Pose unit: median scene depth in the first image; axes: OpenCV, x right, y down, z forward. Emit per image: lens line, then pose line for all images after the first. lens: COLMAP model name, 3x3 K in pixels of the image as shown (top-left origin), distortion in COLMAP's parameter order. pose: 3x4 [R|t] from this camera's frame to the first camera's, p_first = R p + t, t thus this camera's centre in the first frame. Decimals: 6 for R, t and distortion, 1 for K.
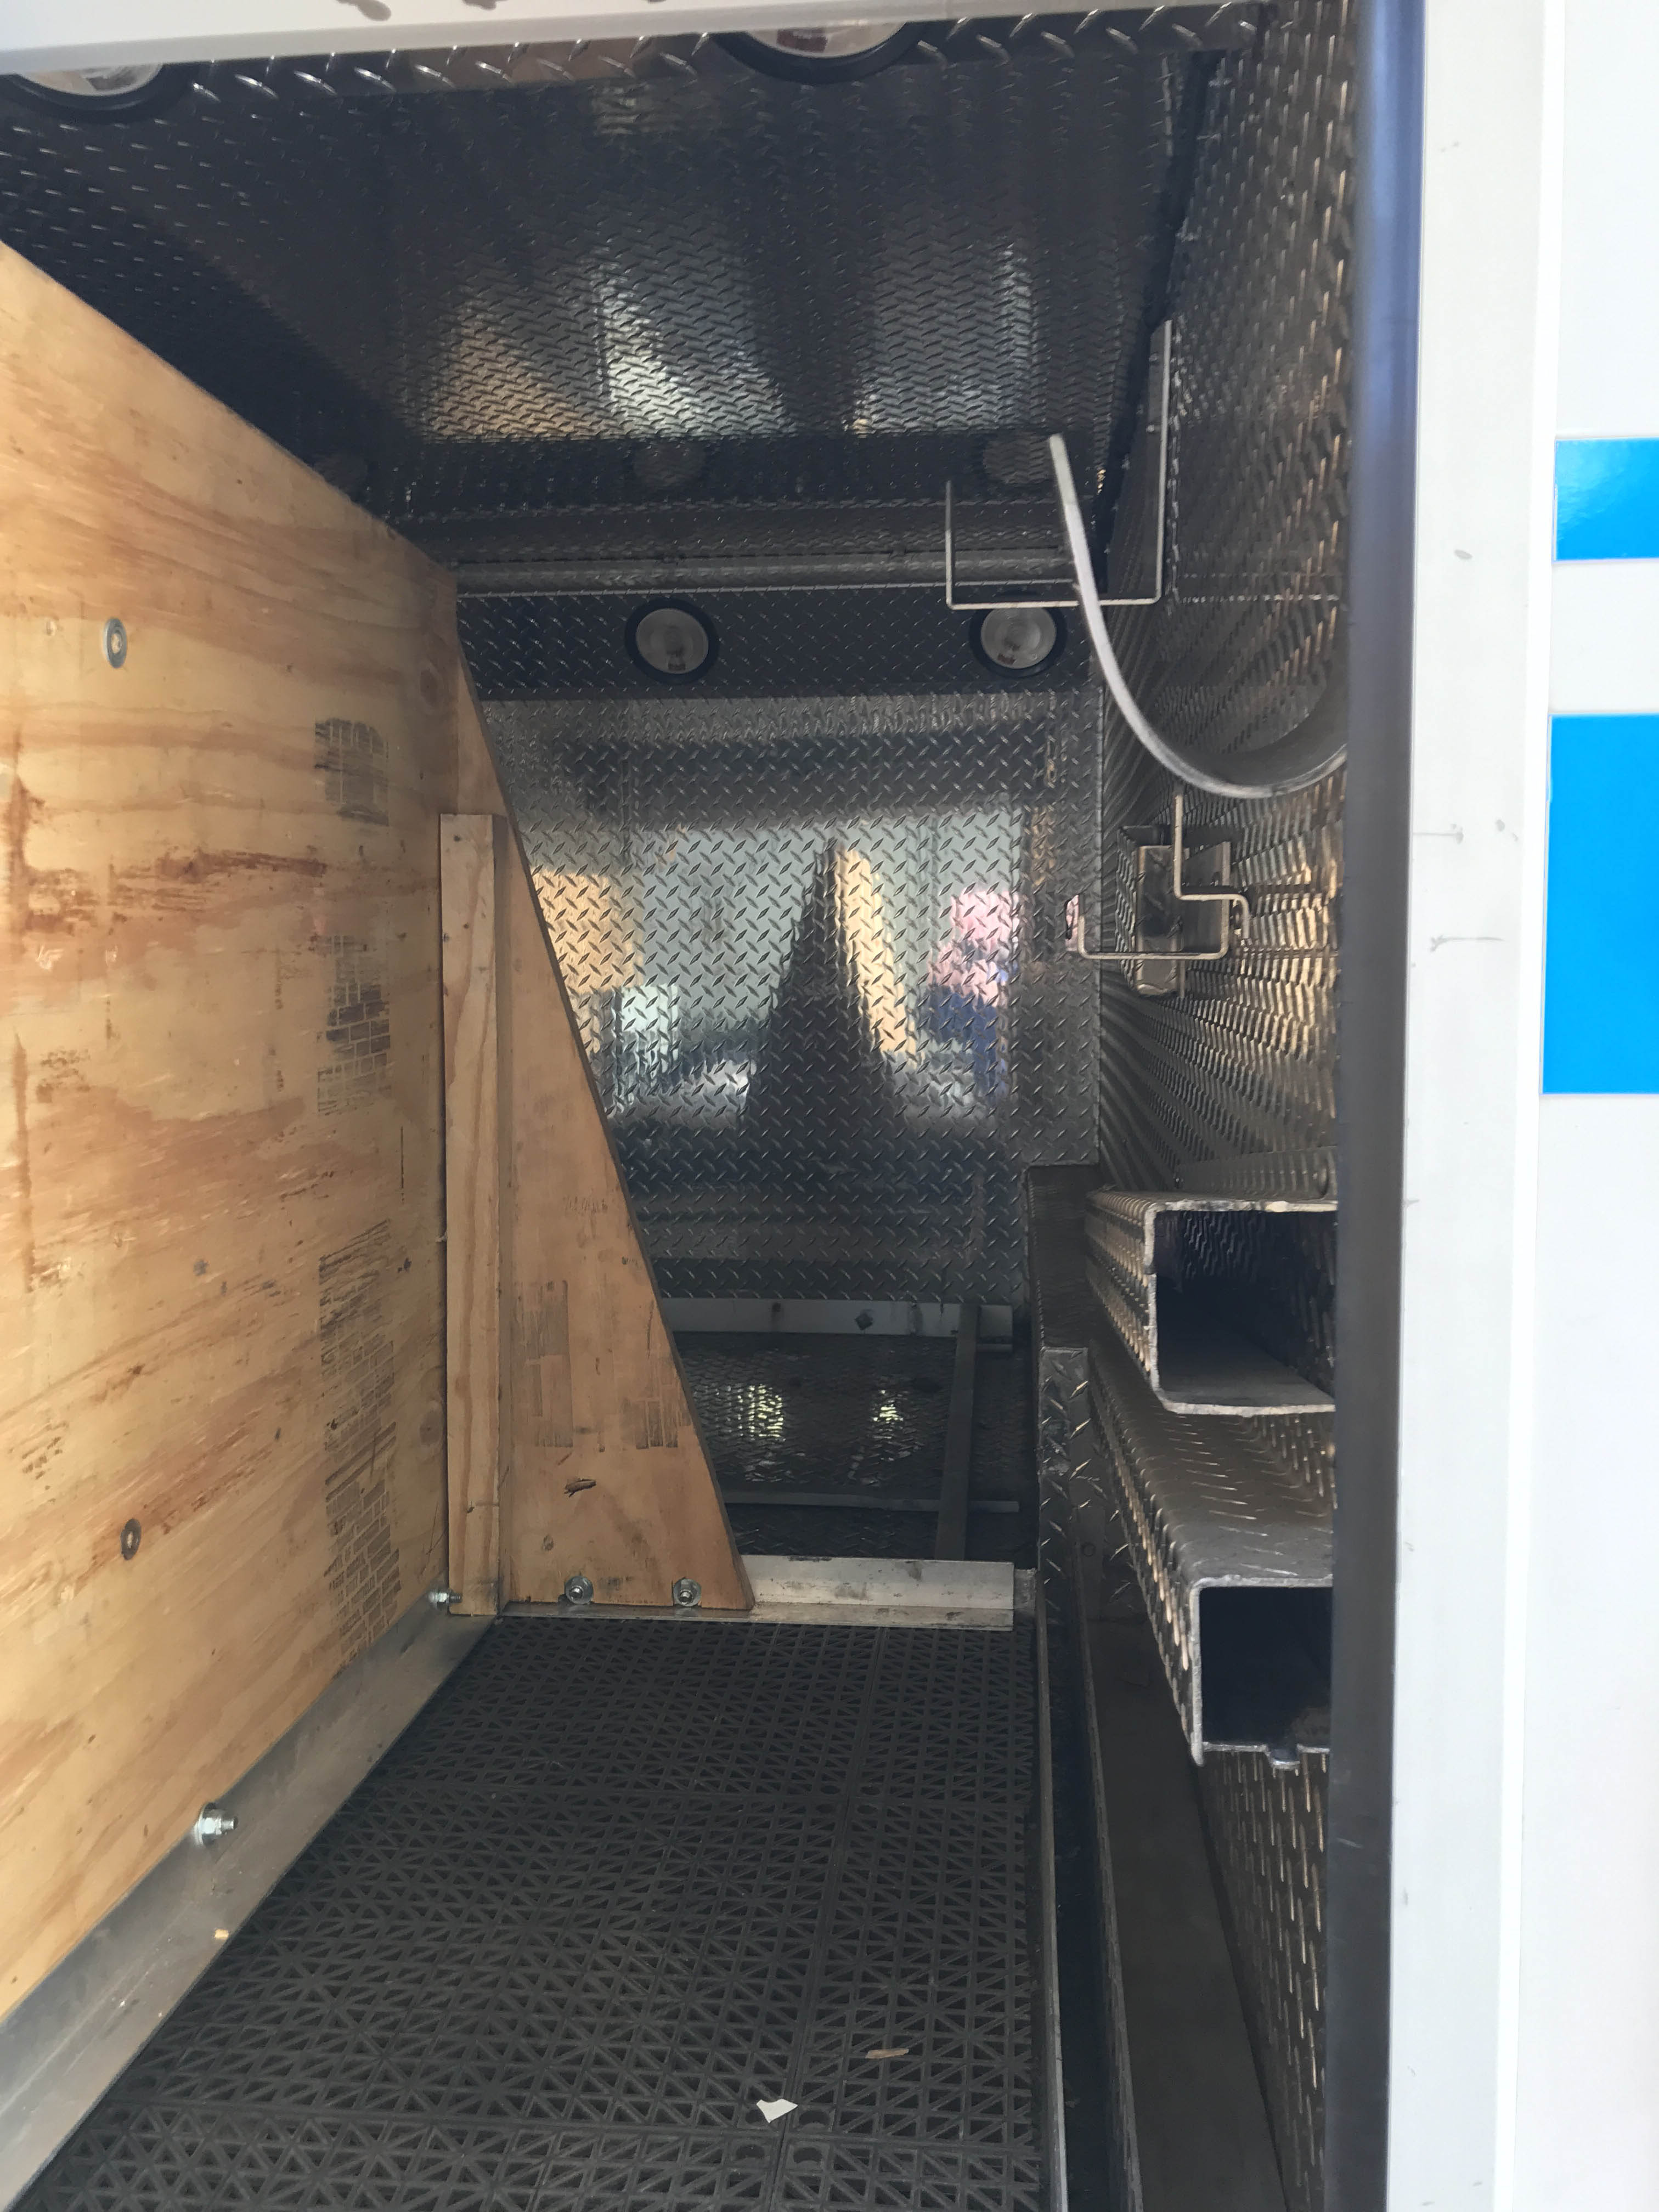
lens RADIAL K [[1802.7, 0, 830.7], [0, 1802.7, 1116.1], [0, 0, 1]] dist [0.047211, -0.051432]
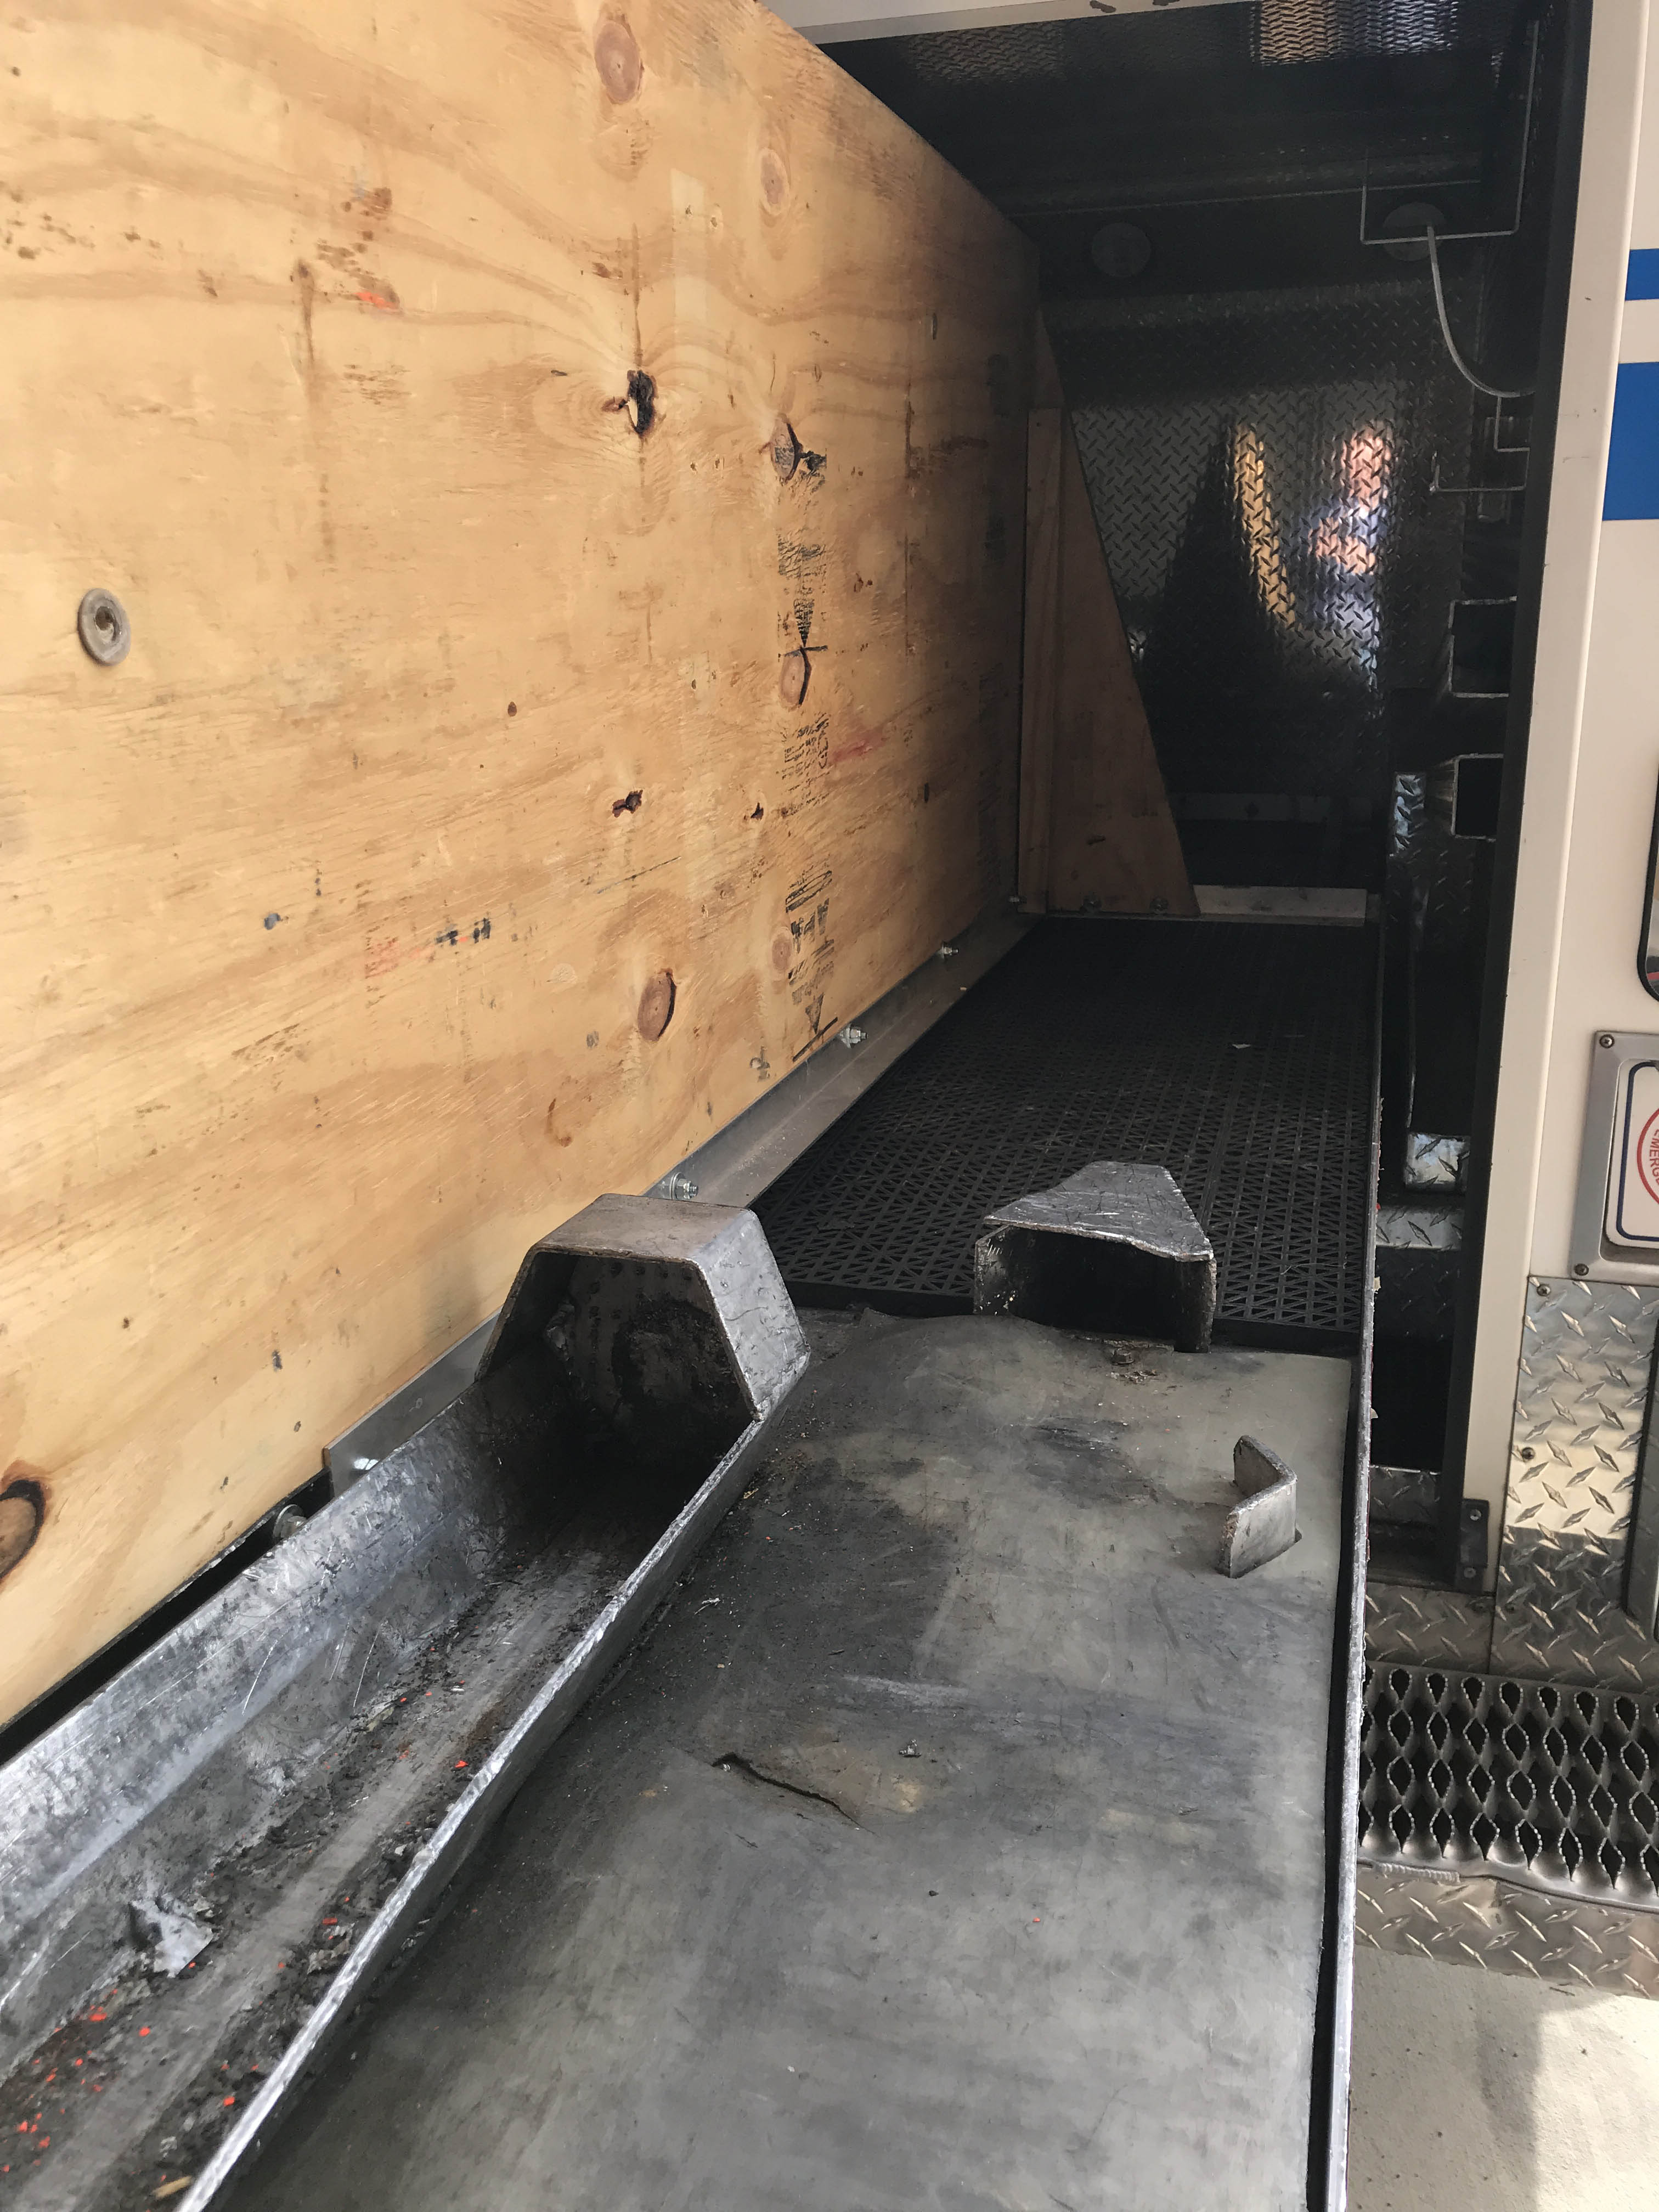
lens RADIAL K [[1802.7, 0, 827.7], [0, 1802.7, 1098.3], [0, 0, 1]] dist [0.047211, -0.051432]
pose [[0.982380, 0.037531, -0.183086, -0.069367], [0.000711, 0.978872, 0.204475, 0.099545], [0.186892, -0.201002, 0.961597, -0.682729]]
